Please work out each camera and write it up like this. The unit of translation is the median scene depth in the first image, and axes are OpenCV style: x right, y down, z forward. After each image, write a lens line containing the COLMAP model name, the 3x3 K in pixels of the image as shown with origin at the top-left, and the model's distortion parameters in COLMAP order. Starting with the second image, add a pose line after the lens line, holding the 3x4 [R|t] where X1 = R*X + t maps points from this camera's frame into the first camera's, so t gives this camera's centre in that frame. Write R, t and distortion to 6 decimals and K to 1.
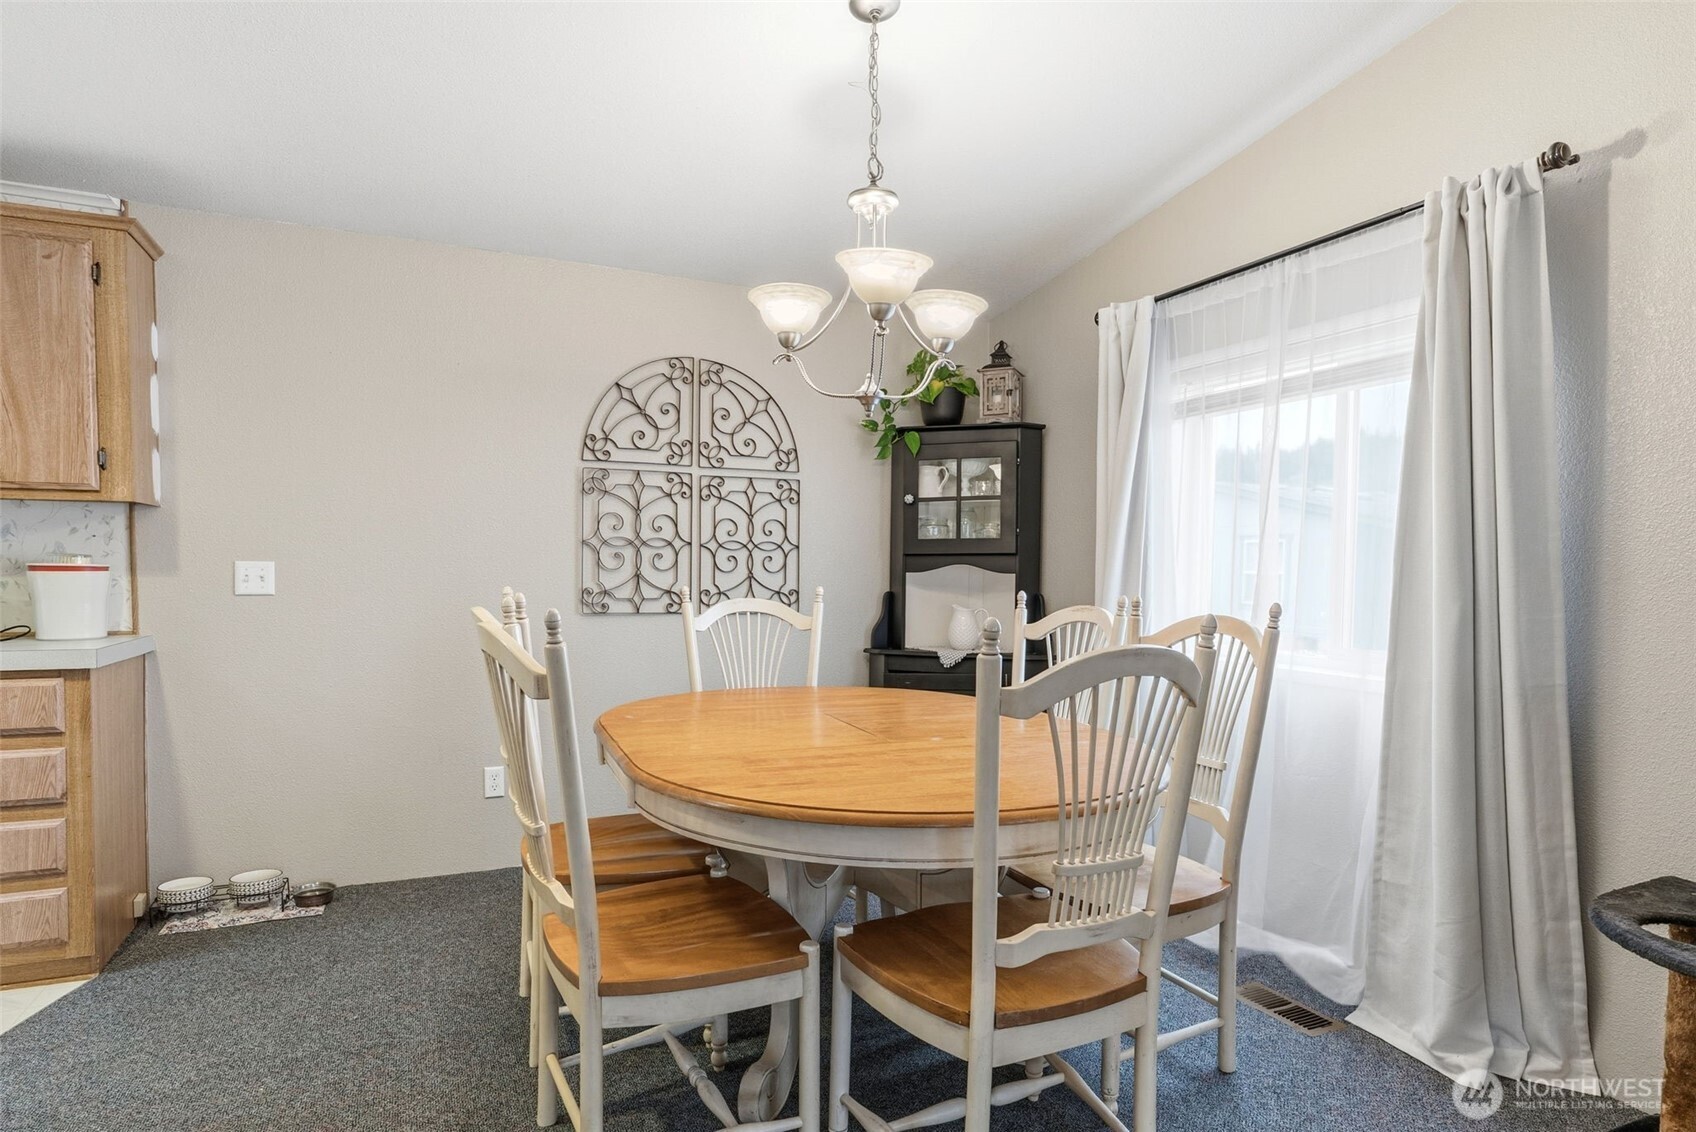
lens RADIAL K [[953.8, 0, 847.6], [0, 953.8, 607.7], [0, 0, 1]] dist [-0.007122, 0.000627]
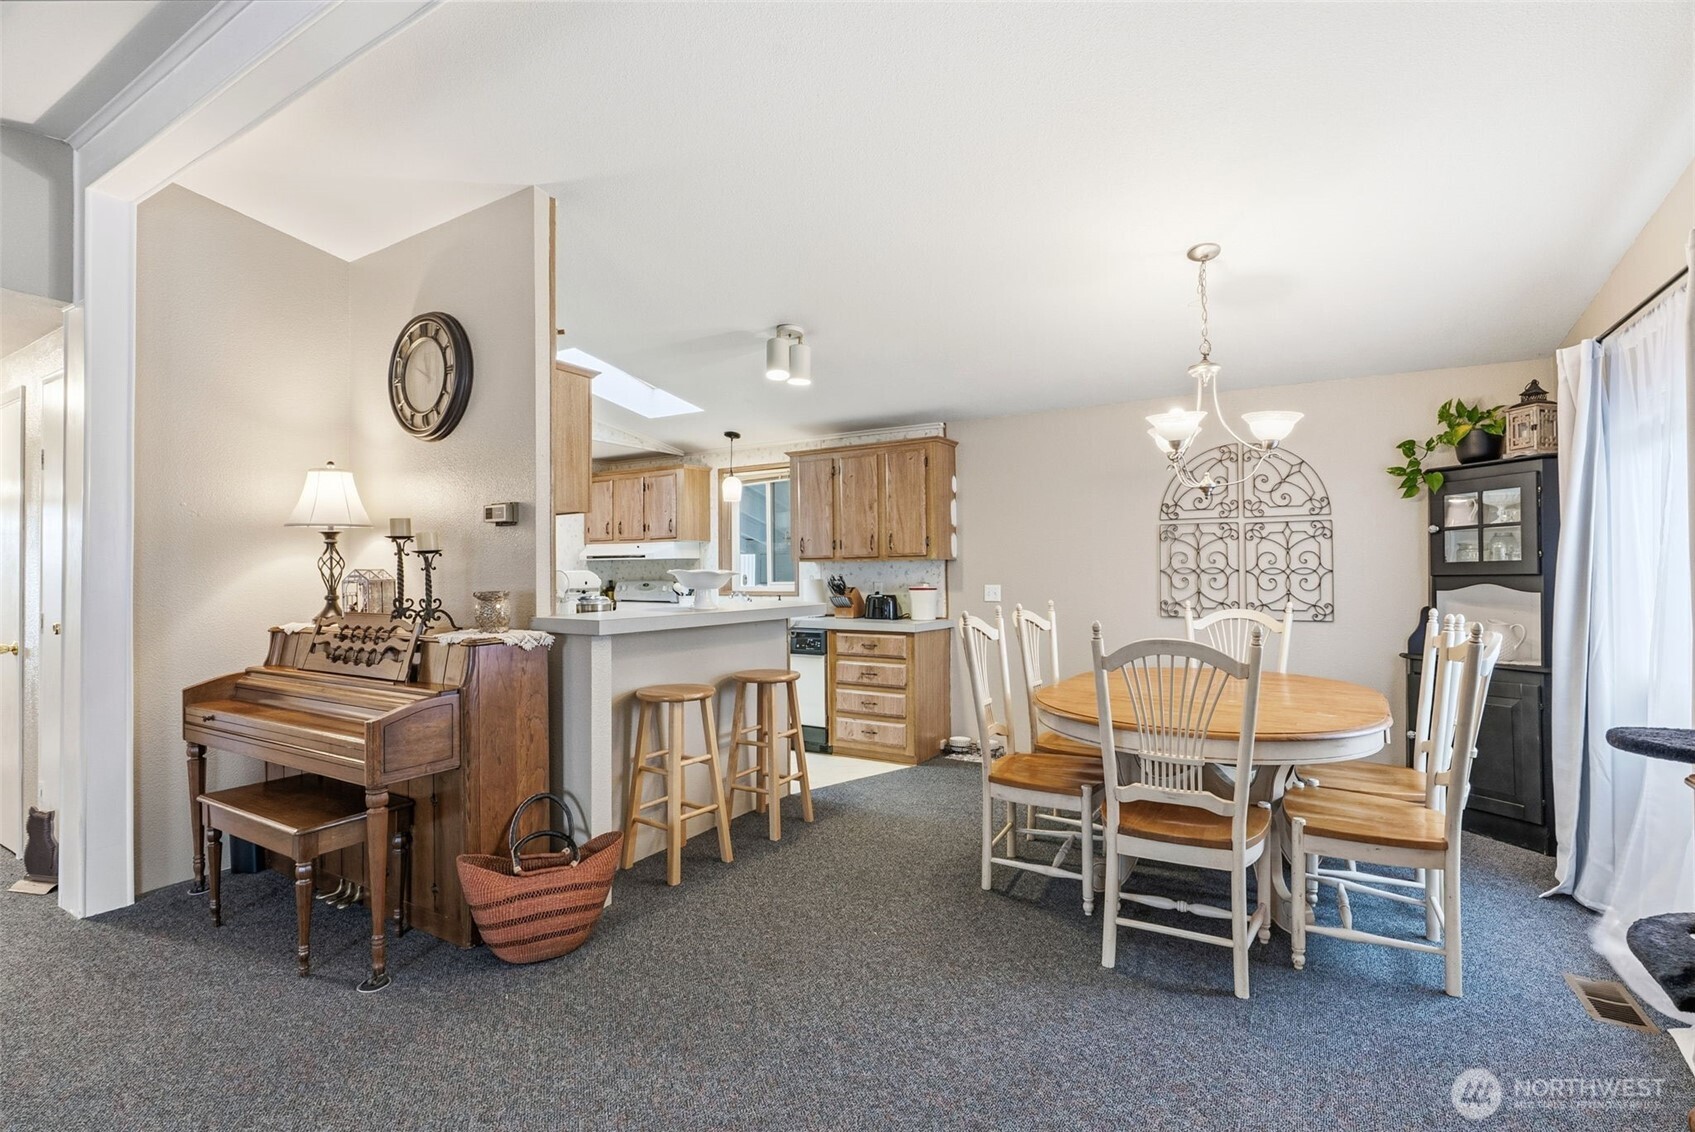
lens RADIAL K [[770.0, 0, 847.5], [0, 770.0, 566.0], [0, 0, 1]] dist [-0.011601, 0.000662]
pose [[0.564343, -0.022122, -0.825244, 0.468718], [-0.024590, 0.998747, -0.043589, -0.008905], [0.825174, 0.044892, 0.563091, -0.147923]]
